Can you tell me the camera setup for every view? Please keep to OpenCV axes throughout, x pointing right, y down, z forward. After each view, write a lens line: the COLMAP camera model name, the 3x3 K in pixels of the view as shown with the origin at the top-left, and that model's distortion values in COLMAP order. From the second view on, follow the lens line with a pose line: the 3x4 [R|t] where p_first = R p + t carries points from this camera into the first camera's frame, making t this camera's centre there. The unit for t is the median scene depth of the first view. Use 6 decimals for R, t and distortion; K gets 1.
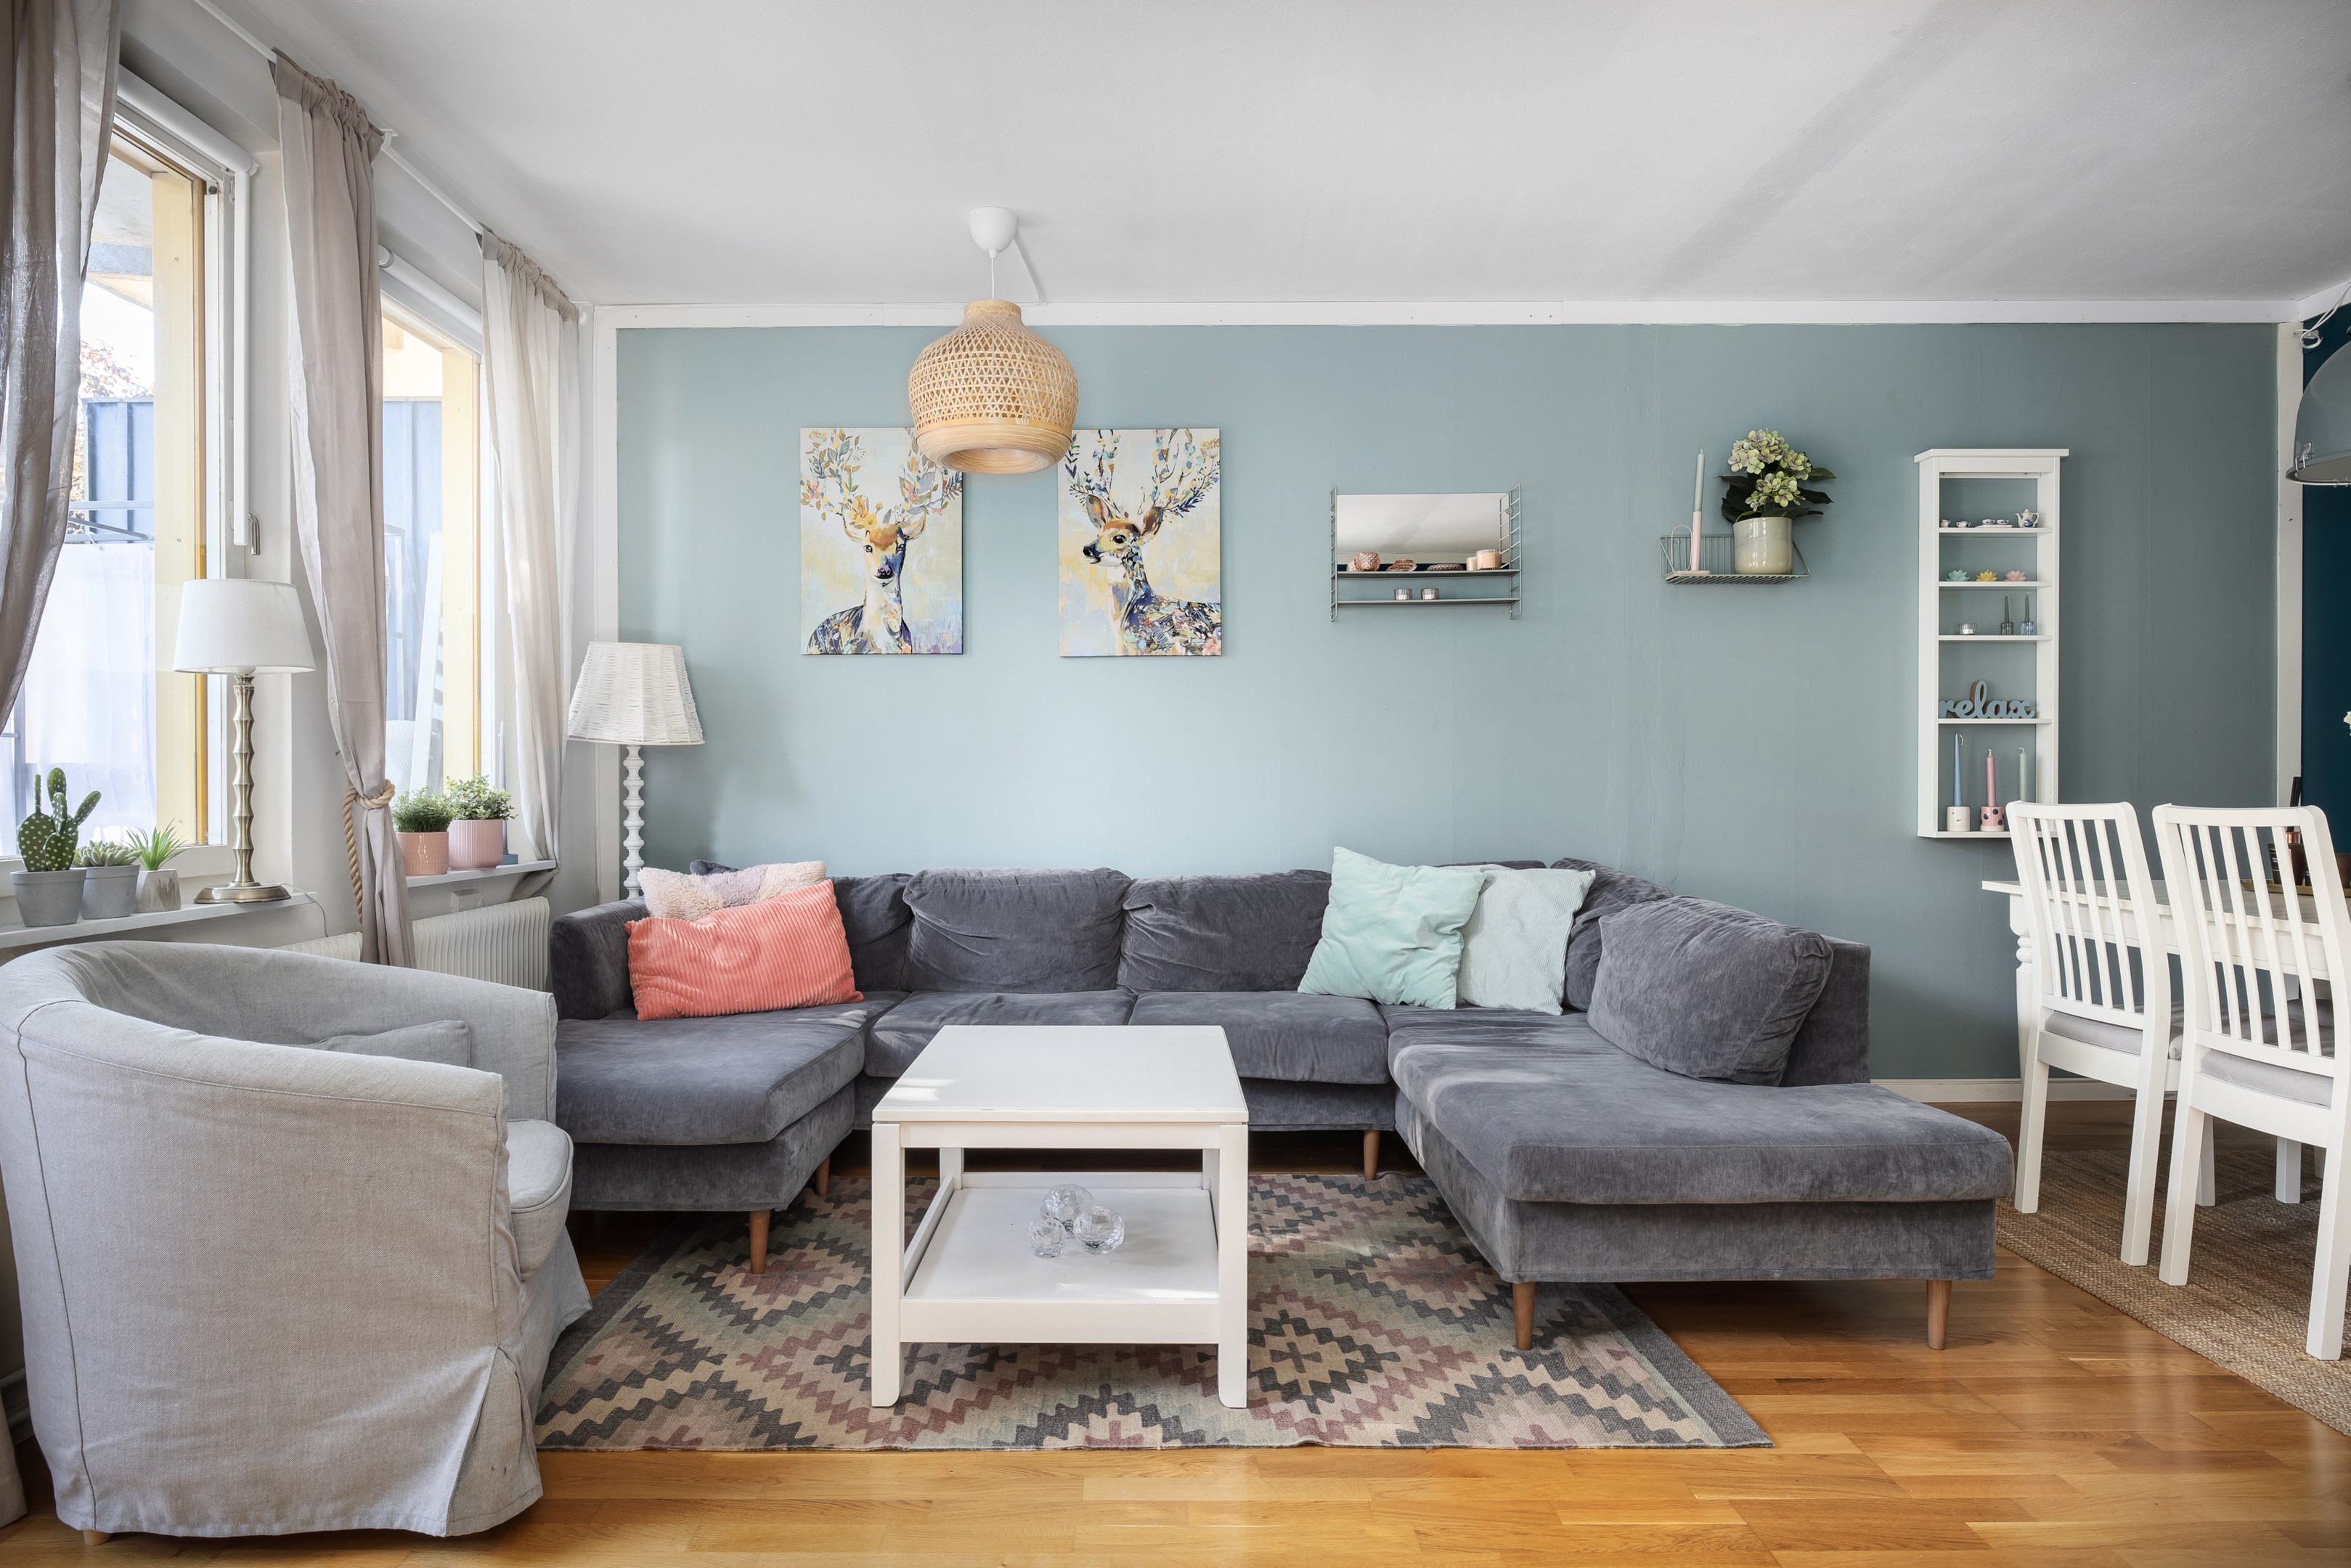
lens RADIAL K [[1400.2, 0, 1150.1], [0, 1400.2, 778.3], [0, 0, 1]] dist [-0.003839, 0.003418]
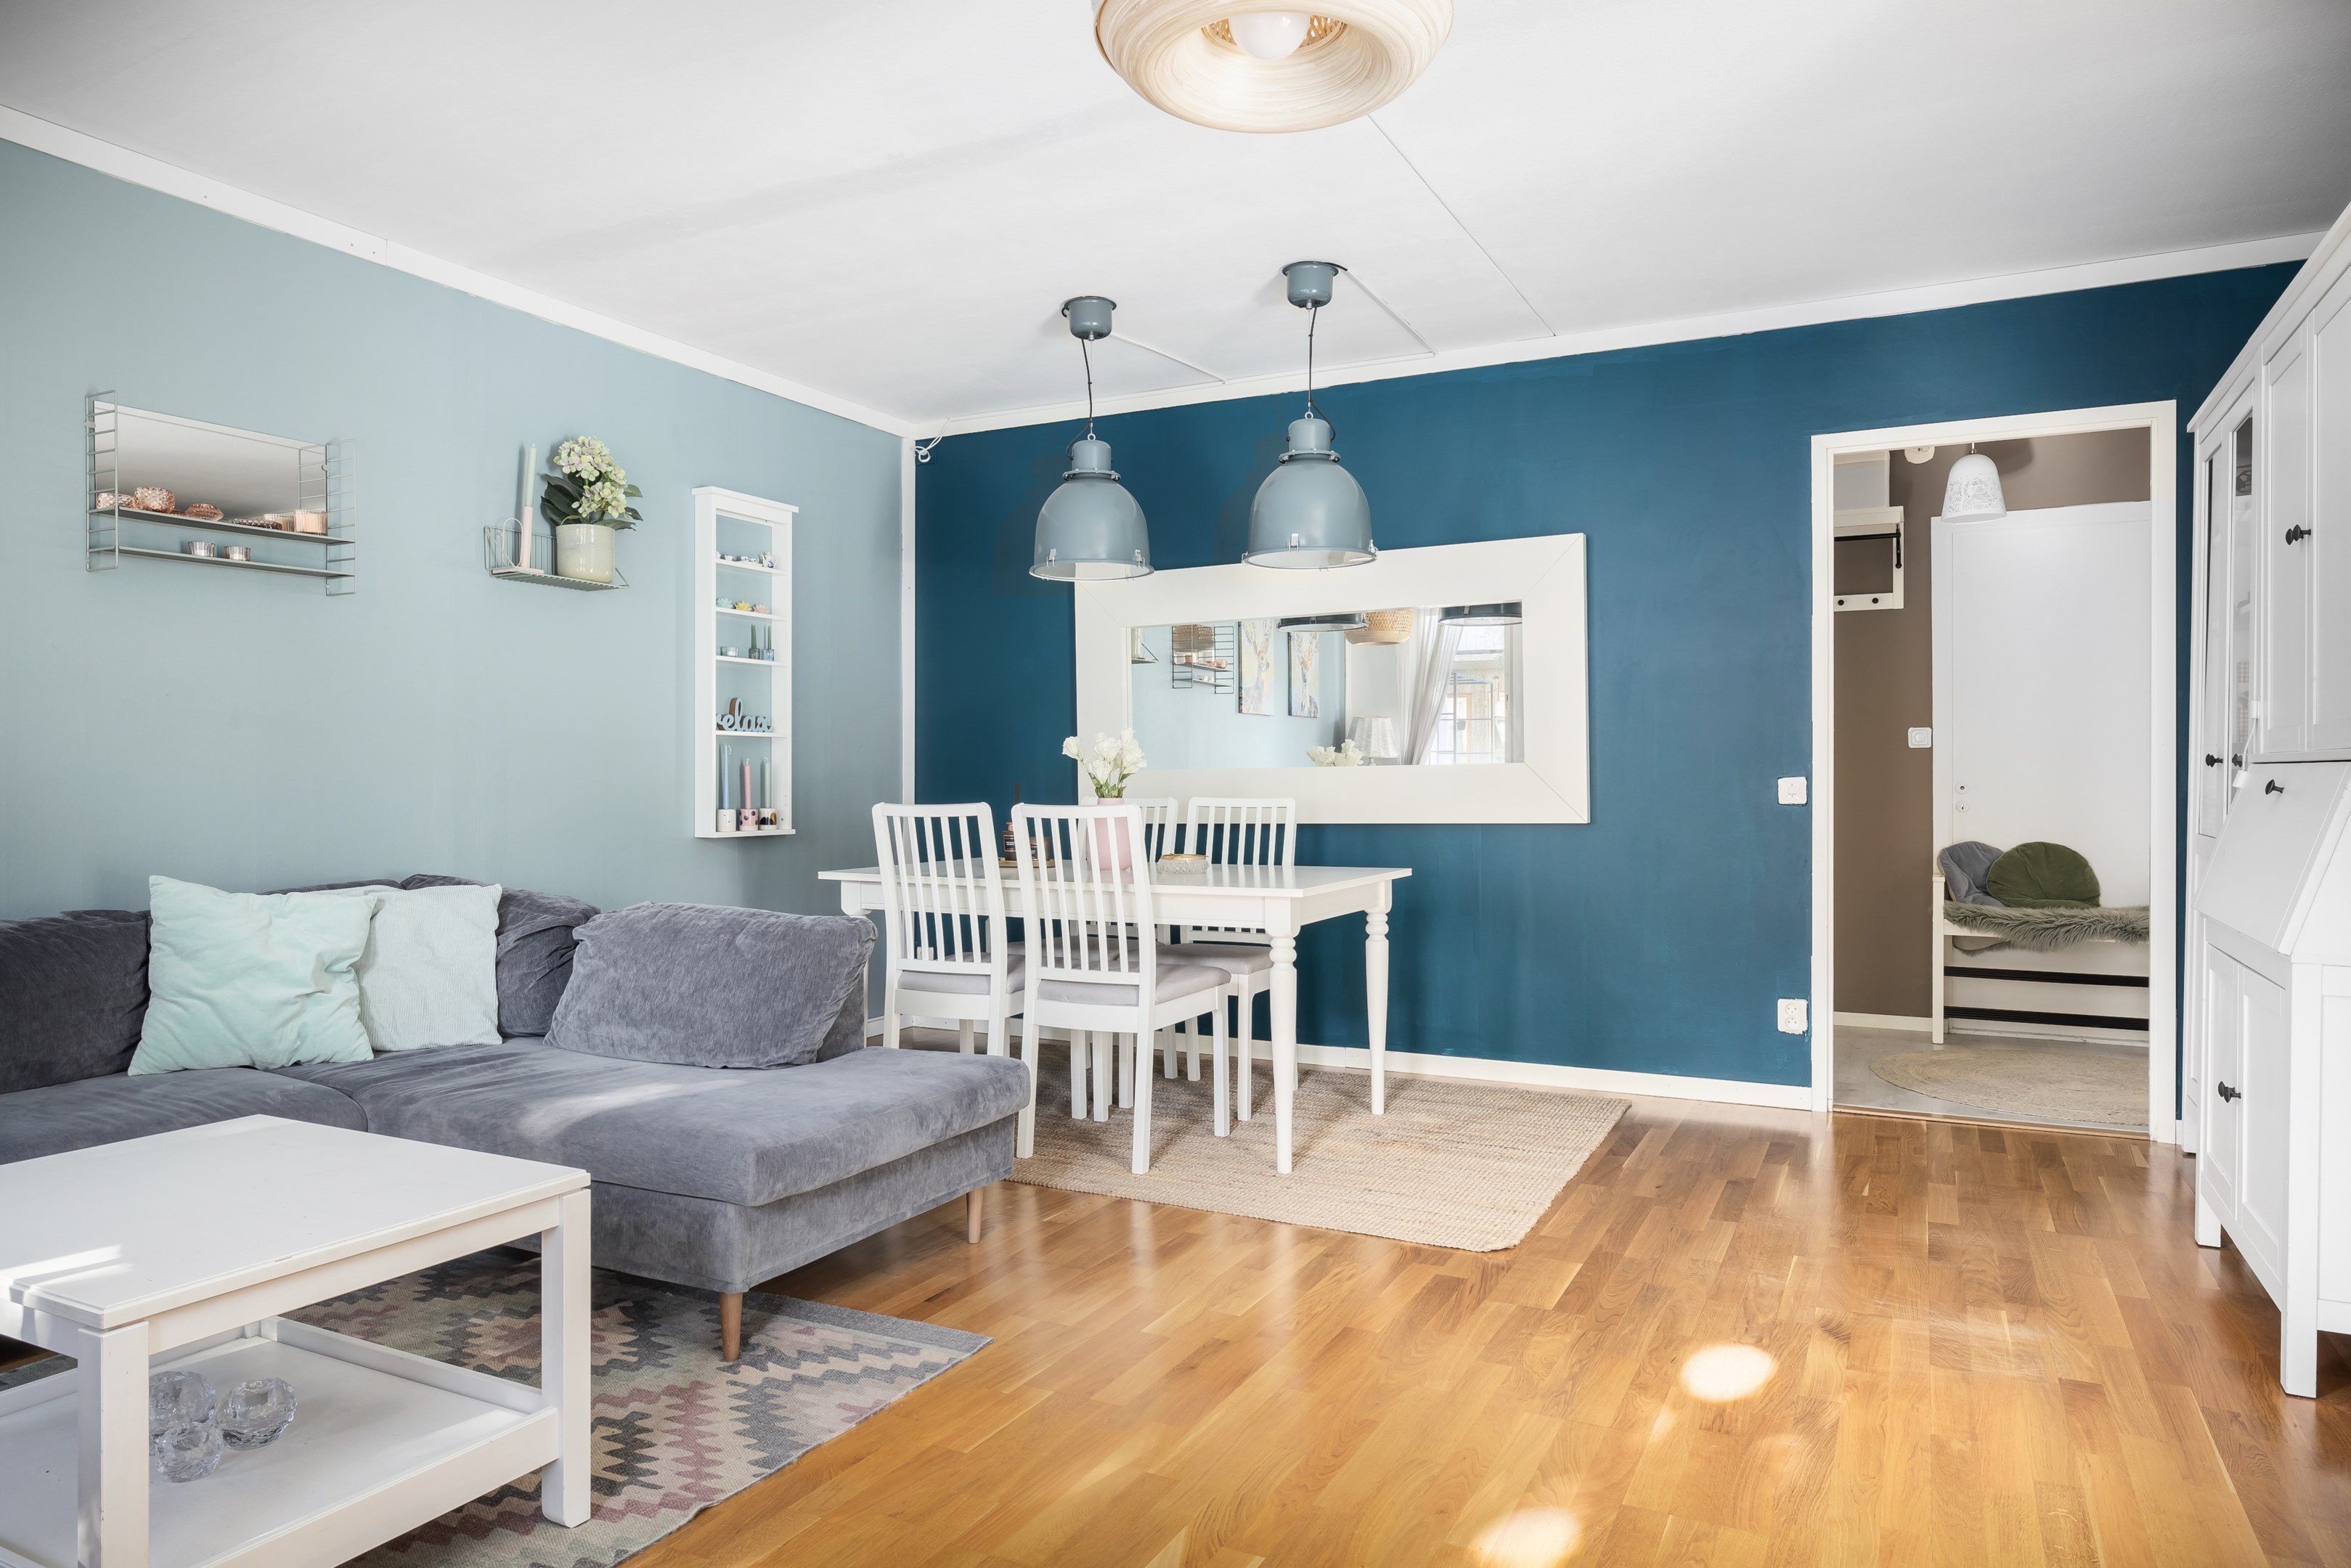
lens RADIAL K [[1459.4, 0, 1195.1], [0, 1459.4, 780.3], [0, 0, 1]] dist [-0.002527, 0.002178]
pose [[0.449707, 0.001665, 0.893175, -0.332093], [0.000061, 0.999998, -0.001895, -0.000823], [-0.893176, 0.000906, 0.449706, 0.156481]]
